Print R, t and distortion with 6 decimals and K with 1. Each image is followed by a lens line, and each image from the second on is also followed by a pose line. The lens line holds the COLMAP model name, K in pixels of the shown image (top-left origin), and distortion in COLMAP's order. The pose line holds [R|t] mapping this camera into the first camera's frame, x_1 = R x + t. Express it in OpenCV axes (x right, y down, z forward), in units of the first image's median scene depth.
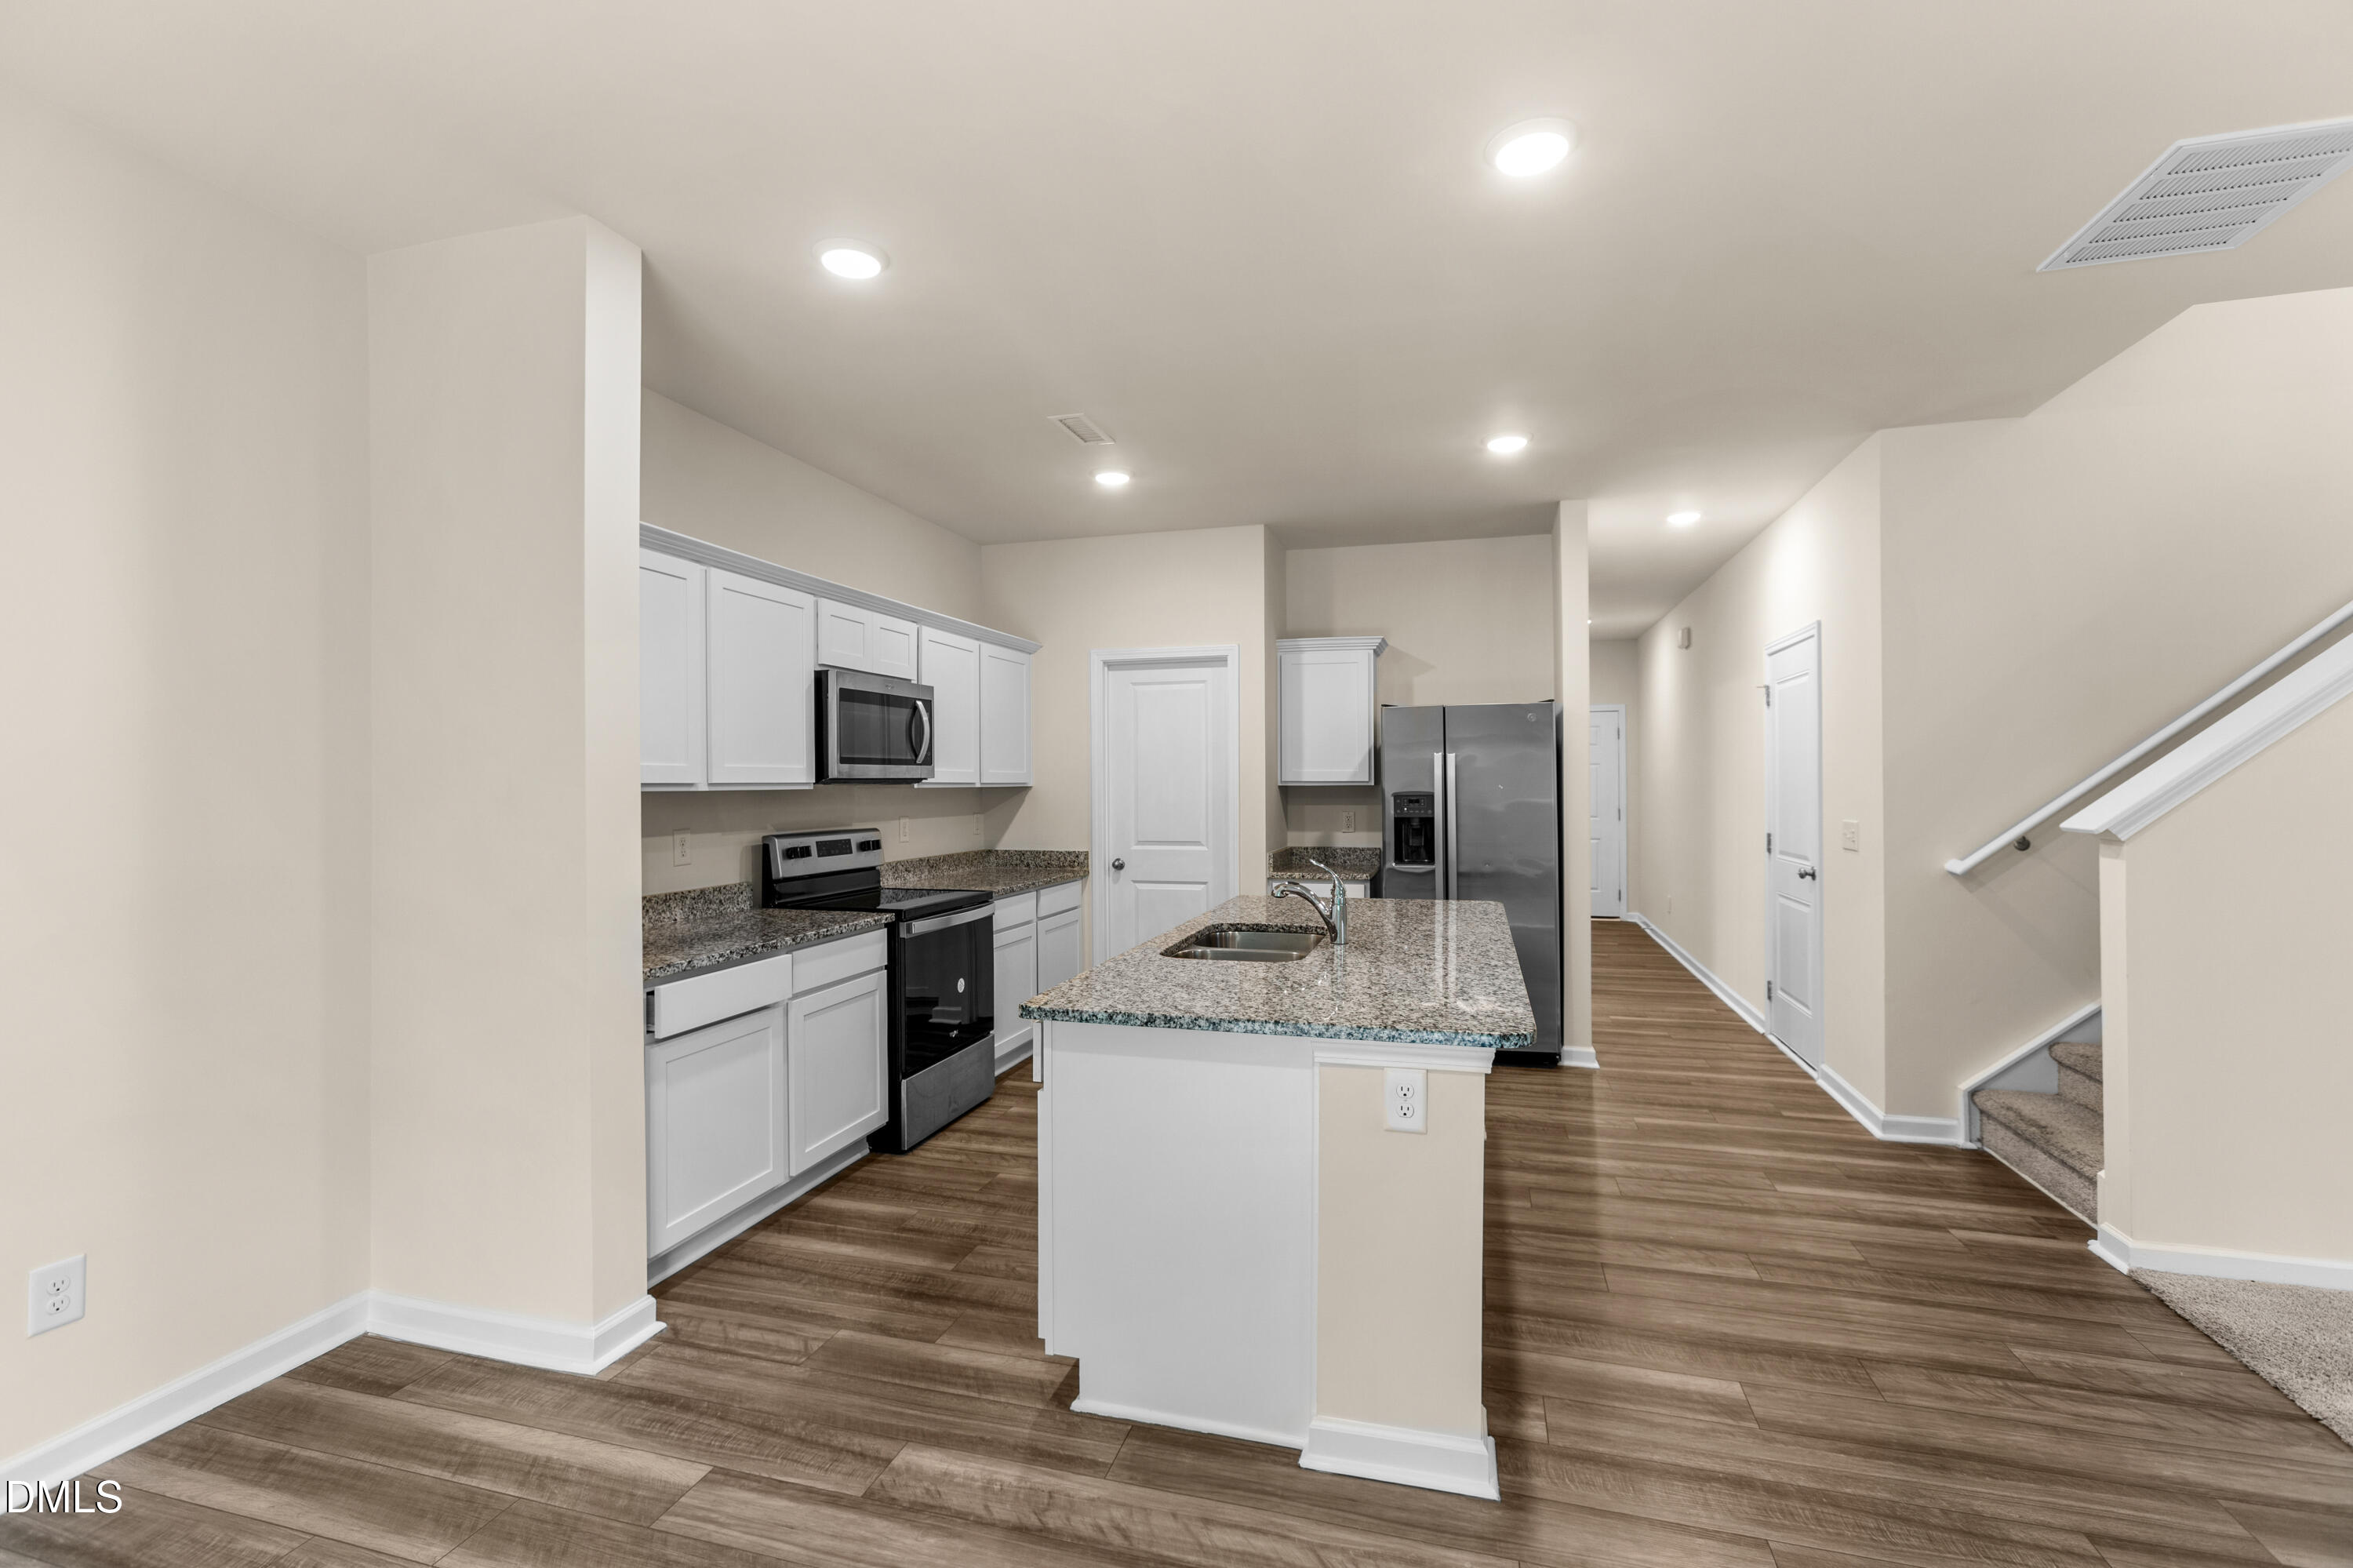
lens RADIAL K [[1043.1, 0, 1169.6], [0, 1043.1, 779.2], [0, 0, 1]] dist [-0.007183, 0.008785]
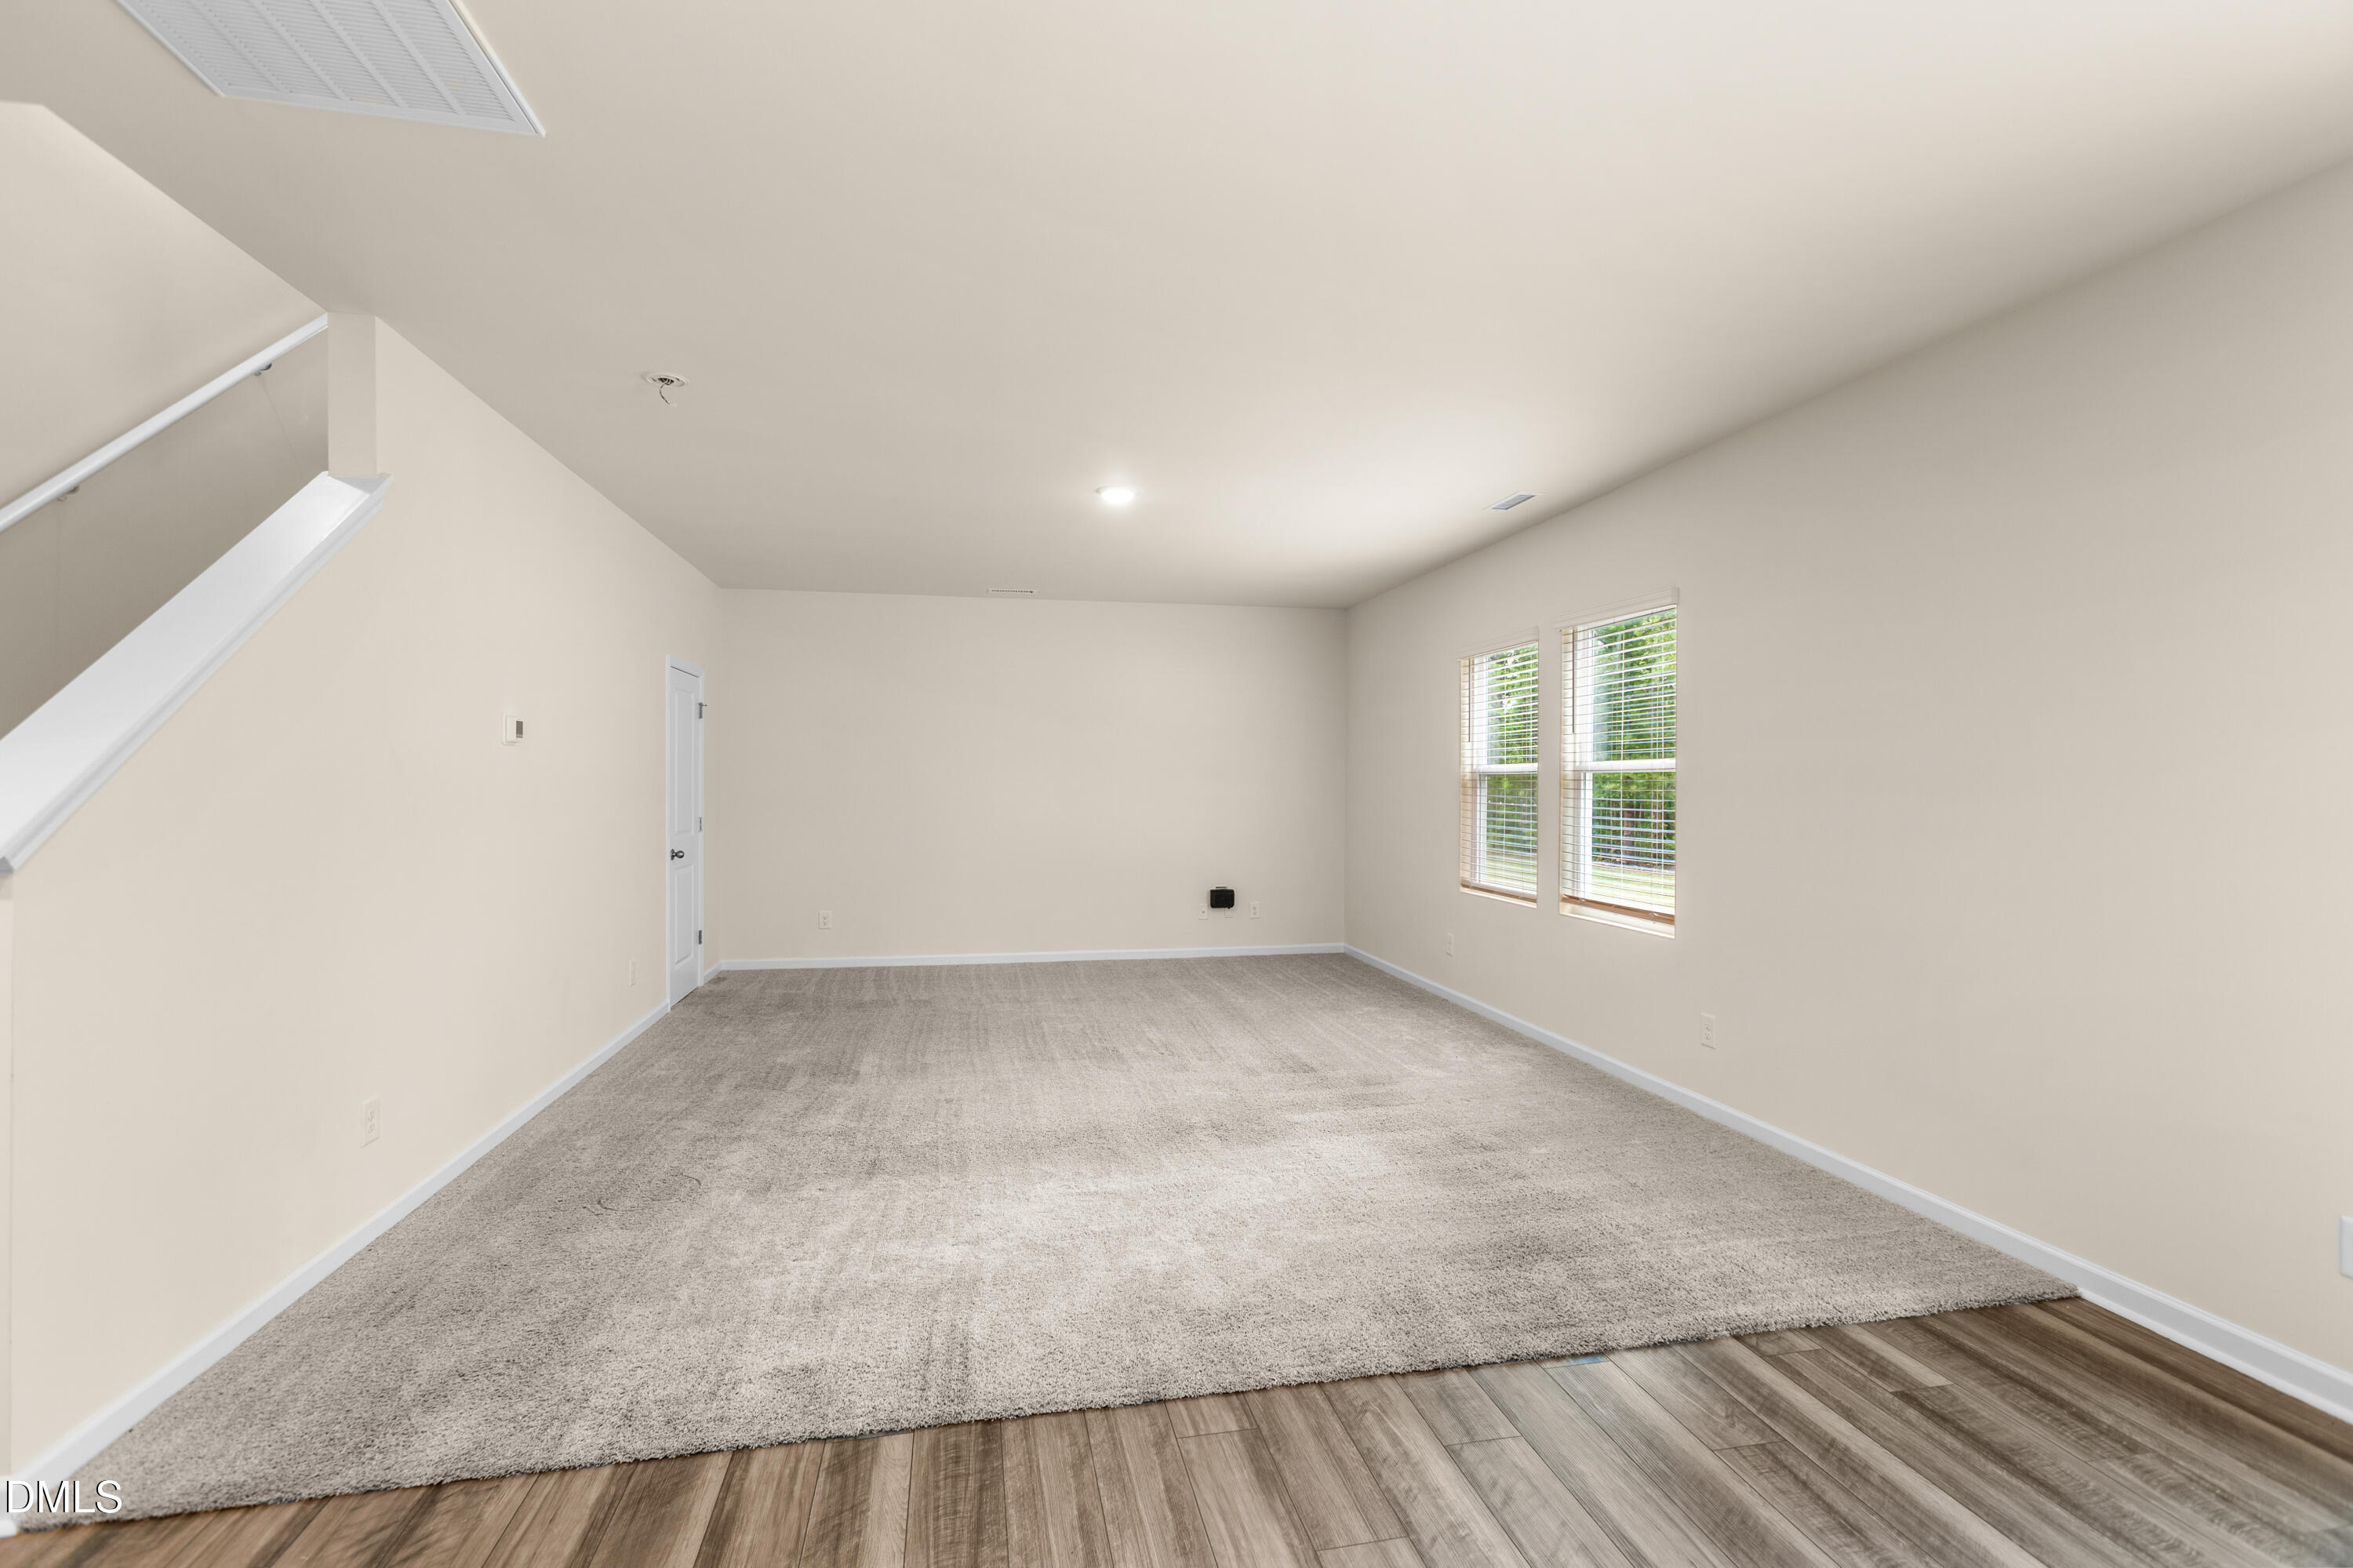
lens RADIAL K [[1043.1, 0, 1168.0], [0, 1043.1, 779.5], [0, 0, 1]] dist [-0.007183, 0.008785]
pose [[-0.462492, 0.000907, 0.886623, 0.000391], [-0.007428, 0.999960, -0.004898, 0.001094], [-0.886592, -0.008851, -0.462467, 0.496481]]
